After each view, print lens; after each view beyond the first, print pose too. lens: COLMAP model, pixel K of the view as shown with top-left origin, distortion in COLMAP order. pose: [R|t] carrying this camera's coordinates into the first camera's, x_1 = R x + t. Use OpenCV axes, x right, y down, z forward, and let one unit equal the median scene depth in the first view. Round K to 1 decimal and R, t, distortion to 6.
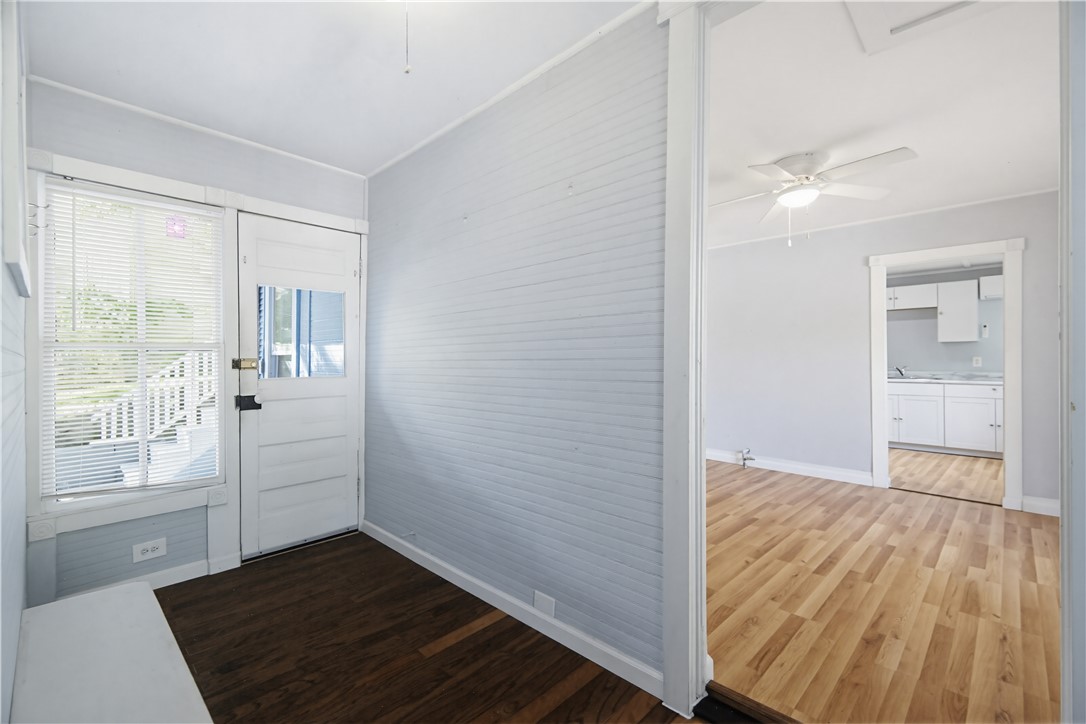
lens RADIAL K [[484.3, 0, 543.0], [0, 484.3, 362.0], [0, 0, 1]] dist [0.020333, -0.009404]
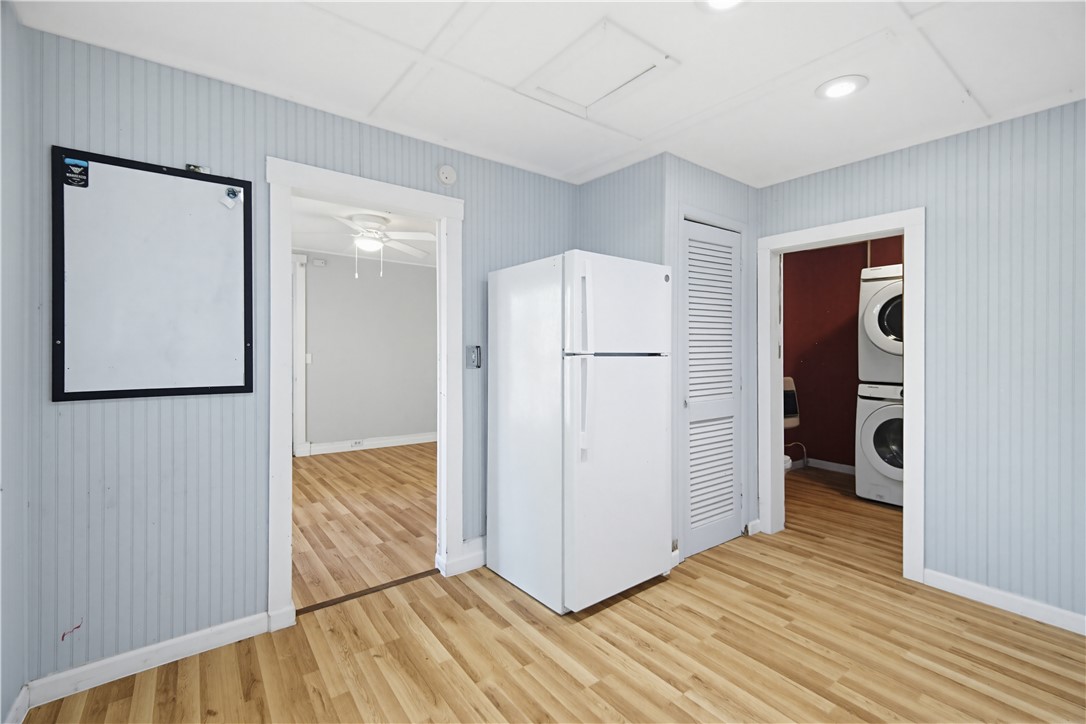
lens RADIAL K [[484.3, 0, 543.0], [0, 484.3, 362.0], [0, 0, 1]] dist [0.020333, -0.009404]
pose [[-0.150743, 0.018413, -0.988401, 1.496270], [0.000494, 0.999828, 0.018550, -0.026549], [0.988573, 0.002308, -0.150726, 1.408209]]
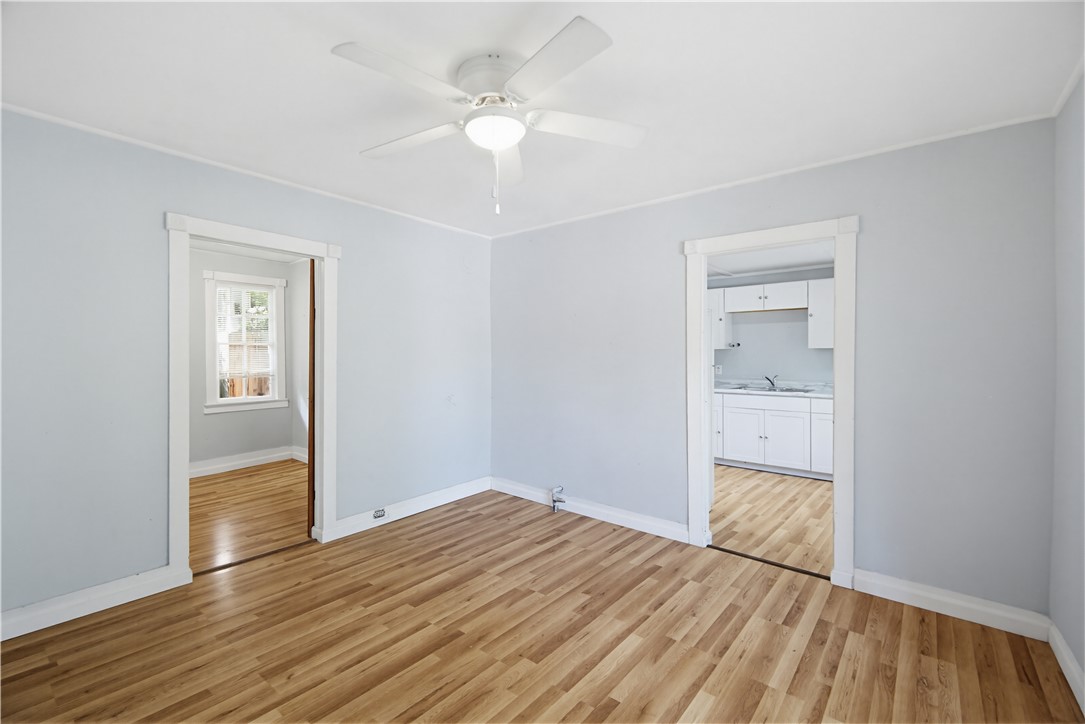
lens RADIAL K [[483.8, 0, 542.5], [0, 483.8, 362.0], [0, 0, 1]] dist [0.020333, -0.009404]
pose [[0.995674, 0.002283, 0.092887, 0.436149], [-0.003543, 0.999904, 0.013399, -0.044784], [-0.092847, -0.013670, 0.995587, 0.311223]]
